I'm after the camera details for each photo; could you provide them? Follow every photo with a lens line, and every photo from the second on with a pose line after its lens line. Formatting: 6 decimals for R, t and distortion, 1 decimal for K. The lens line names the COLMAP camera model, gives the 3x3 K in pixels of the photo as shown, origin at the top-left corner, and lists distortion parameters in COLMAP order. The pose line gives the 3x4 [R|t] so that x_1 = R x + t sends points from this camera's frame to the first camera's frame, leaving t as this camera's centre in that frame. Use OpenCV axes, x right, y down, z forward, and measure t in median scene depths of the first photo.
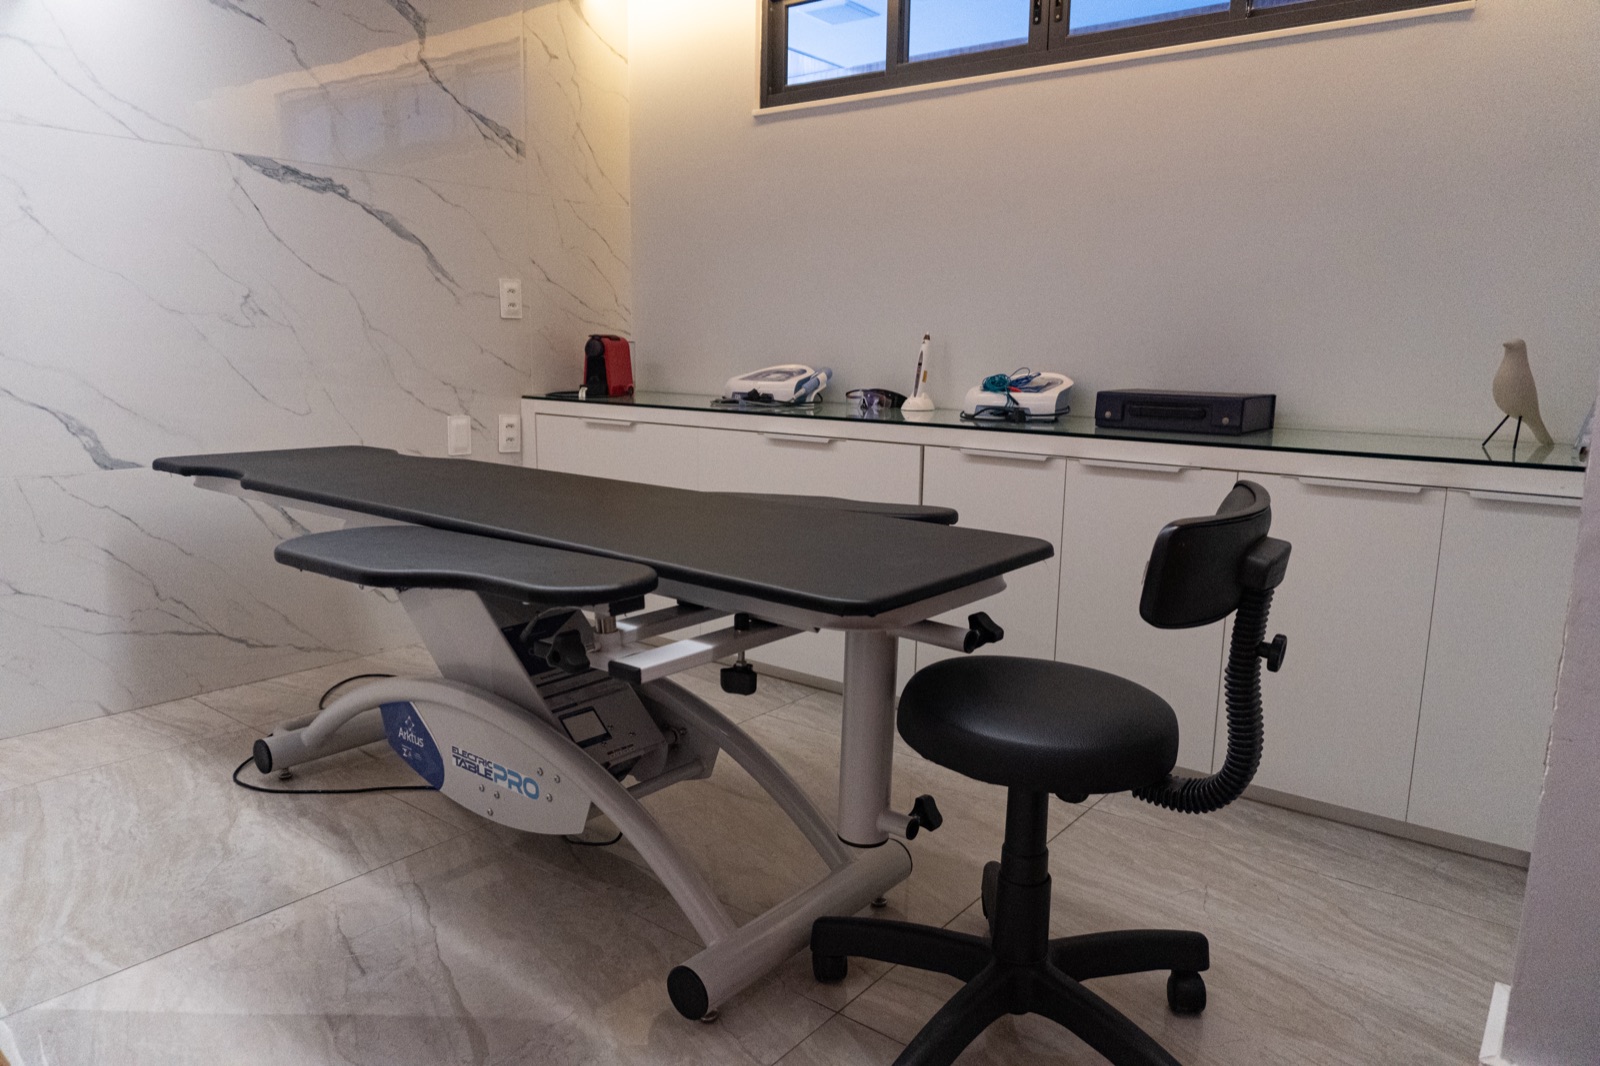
lens RADIAL K [[1077.9, 0, 801.5], [0, 1077.9, 532.4], [0, 0, 1]] dist [-0.012983, -0.000815]
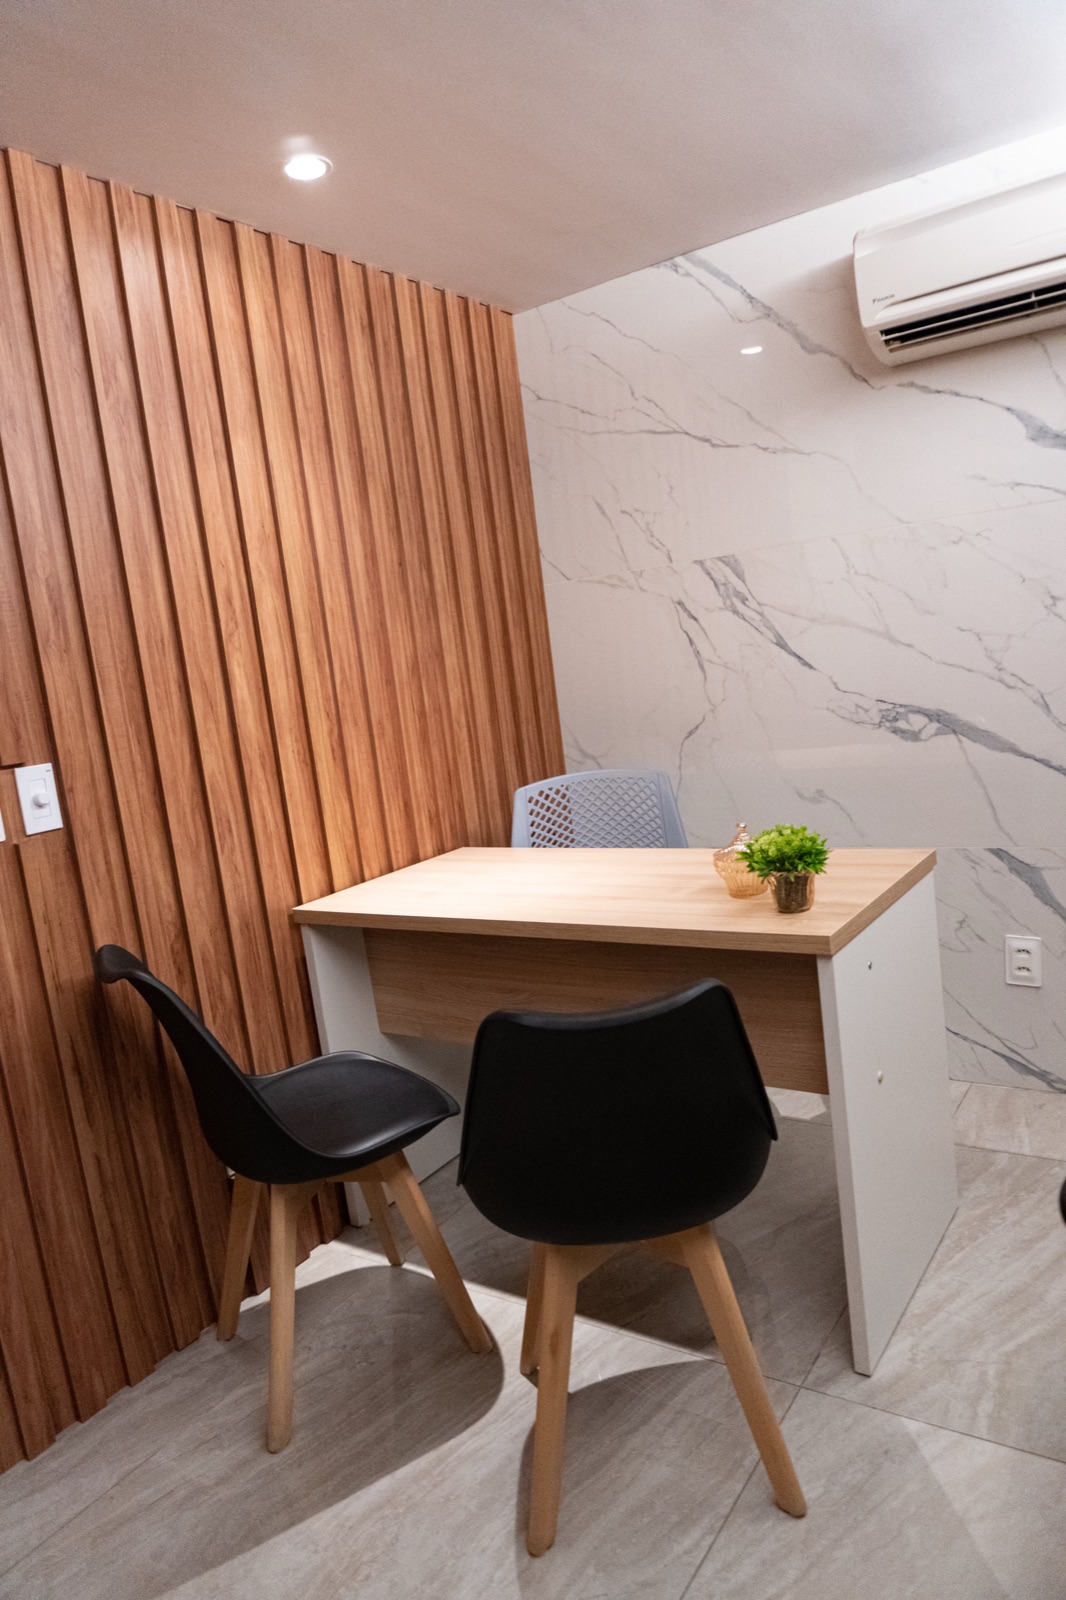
lens RADIAL K [[1077.9, 0, 527.6], [0, 1077.9, 796.0], [0, 0, 1]] dist [-0.012983, -0.000815]
pose [[0.071518, 0.107654, -0.991613, 0.157253], [-0.047281, 0.993407, 0.104439, -0.167967], [0.996318, 0.039415, 0.076137, 0.319693]]
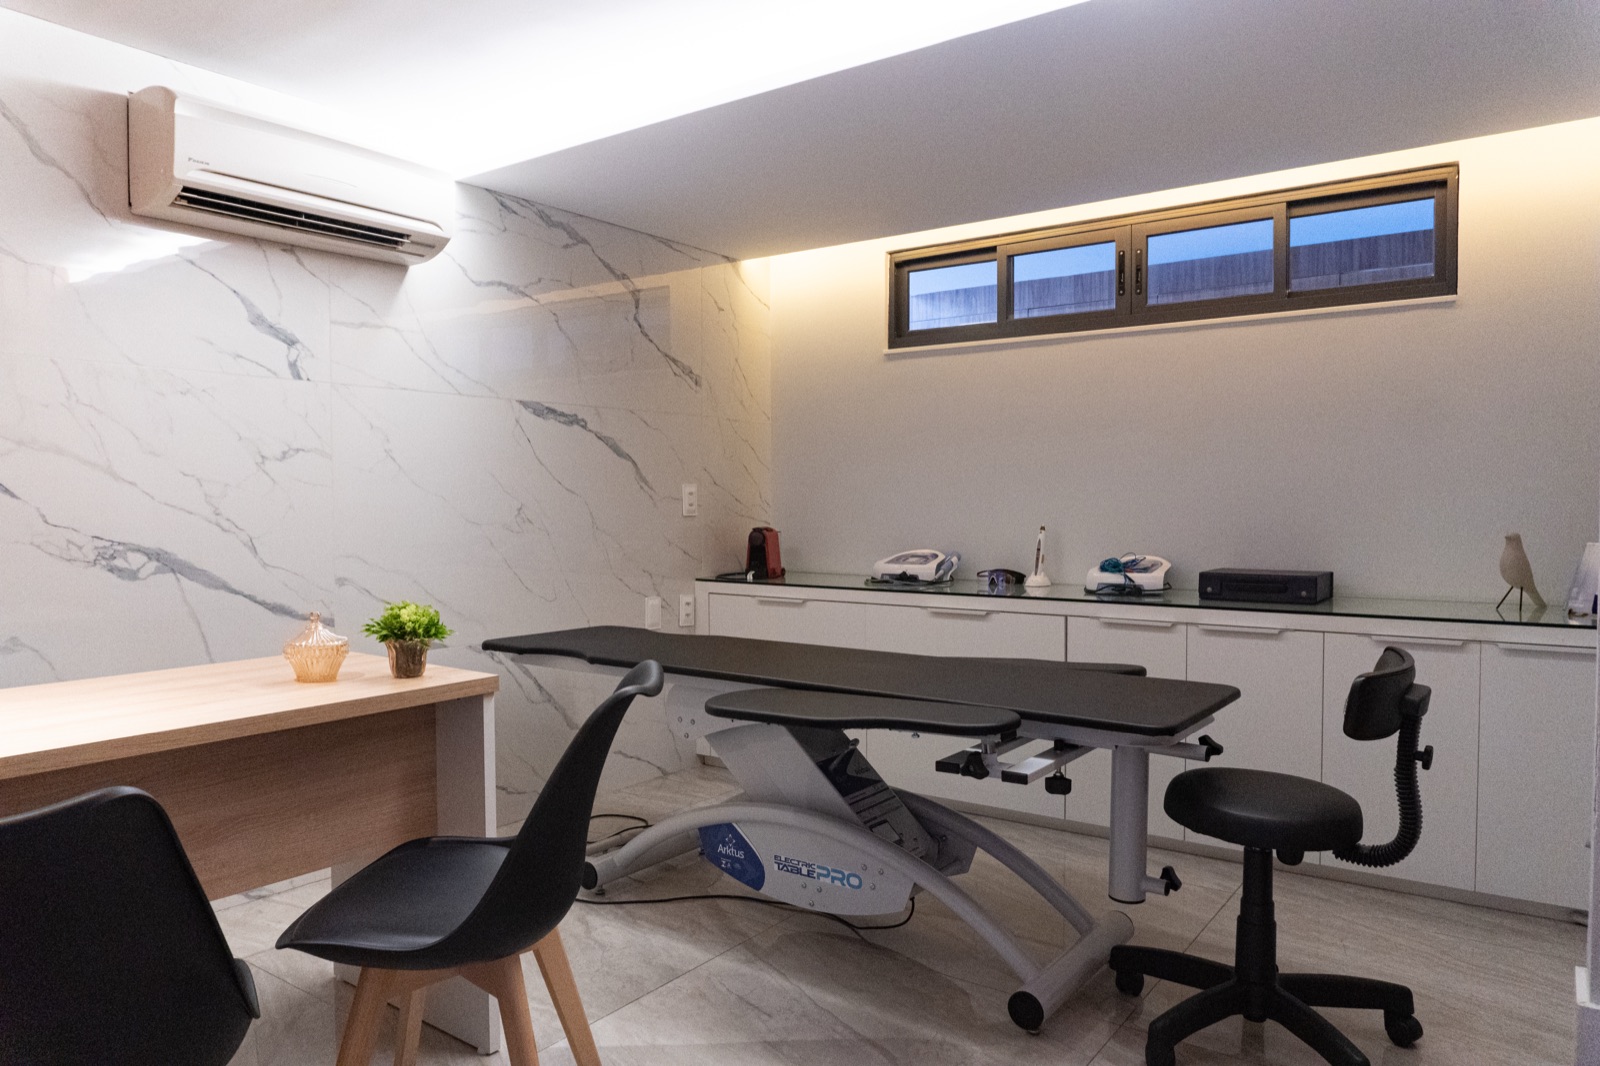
lens RADIAL K [[1077.9, 0, 797.4], [0, 1077.9, 537.0], [0, 0, 1]] dist [-0.012983, -0.000815]
pose [[0.999021, -0.020099, 0.039397, -0.278253], [0.025324, 0.990251, -0.136972, -0.006078], [-0.036260, 0.137835, 0.989791, -0.303582]]
